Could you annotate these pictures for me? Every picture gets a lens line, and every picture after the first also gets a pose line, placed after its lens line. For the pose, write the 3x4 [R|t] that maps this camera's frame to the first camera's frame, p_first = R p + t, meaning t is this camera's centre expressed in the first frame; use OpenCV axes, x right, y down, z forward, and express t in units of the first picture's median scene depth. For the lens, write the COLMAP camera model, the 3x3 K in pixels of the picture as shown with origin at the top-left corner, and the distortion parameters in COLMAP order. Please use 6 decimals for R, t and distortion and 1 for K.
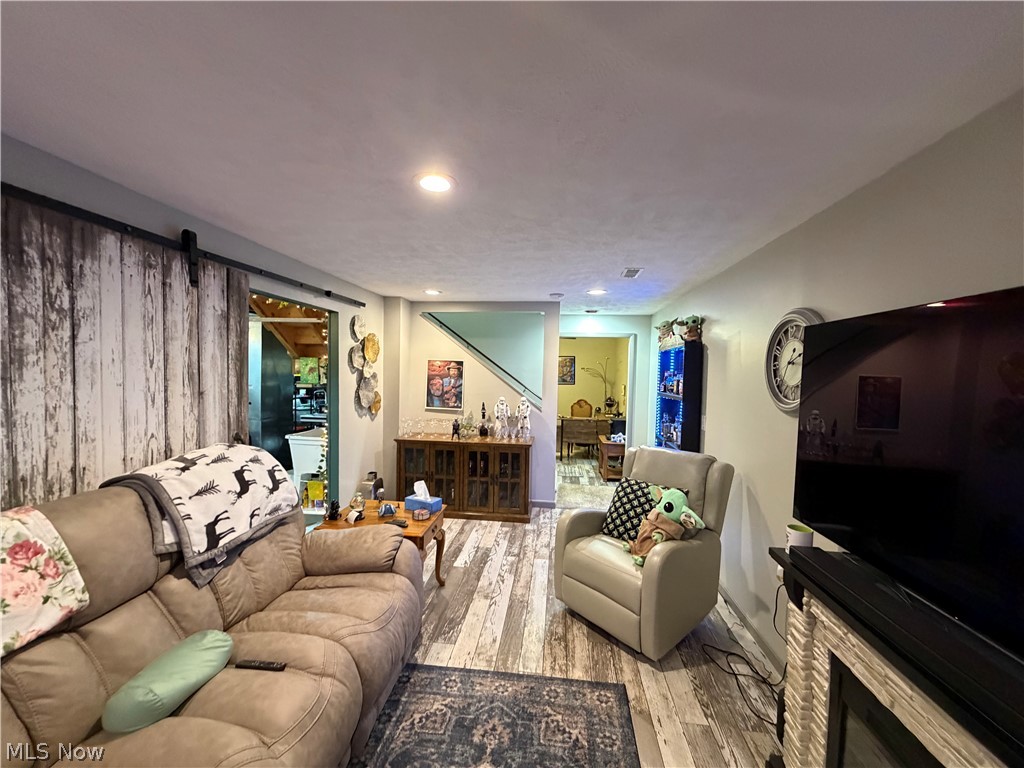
lens RADIAL K [[409.8, 0, 510.8], [0, 409.8, 385.1], [0, 0, 1]] dist [0.001816, -0.000305]
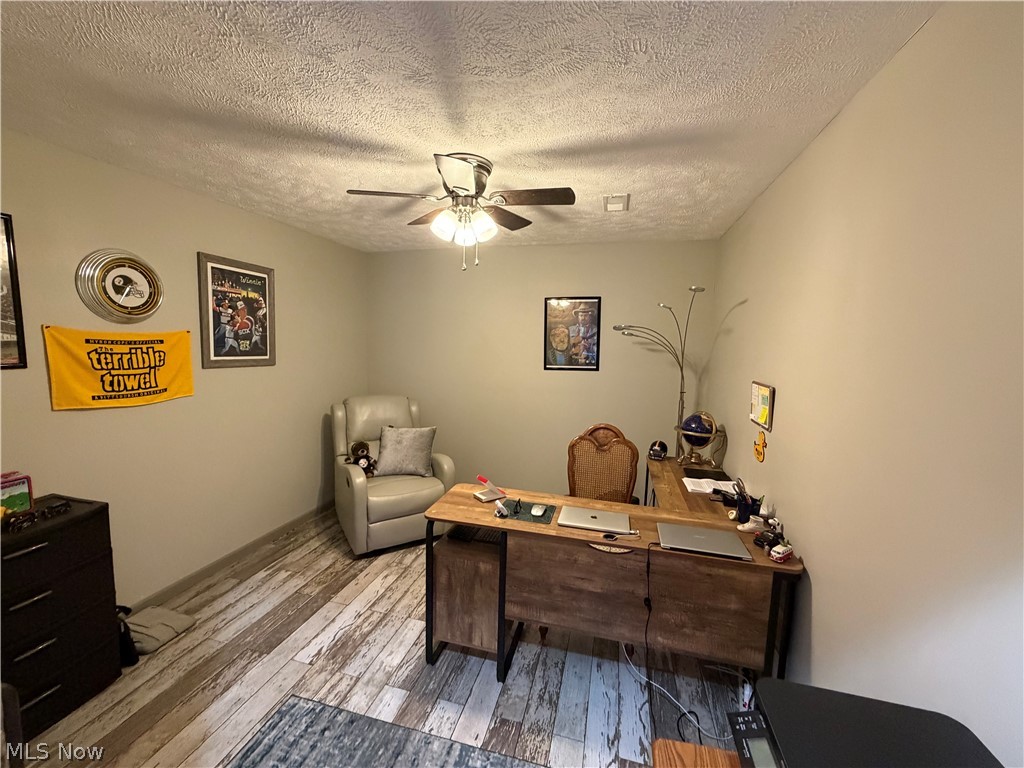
lens RADIAL K [[409.8, 0, 513.8], [0, 409.8, 383.6], [0, 0, 1]] dist [0.001816, -0.000305]
pose [[0.990239, 0.015953, -0.138467, 0.146117], [-0.005079, 0.996899, 0.078533, -0.022031], [0.139290, -0.077063, 0.987248, 0.677345]]
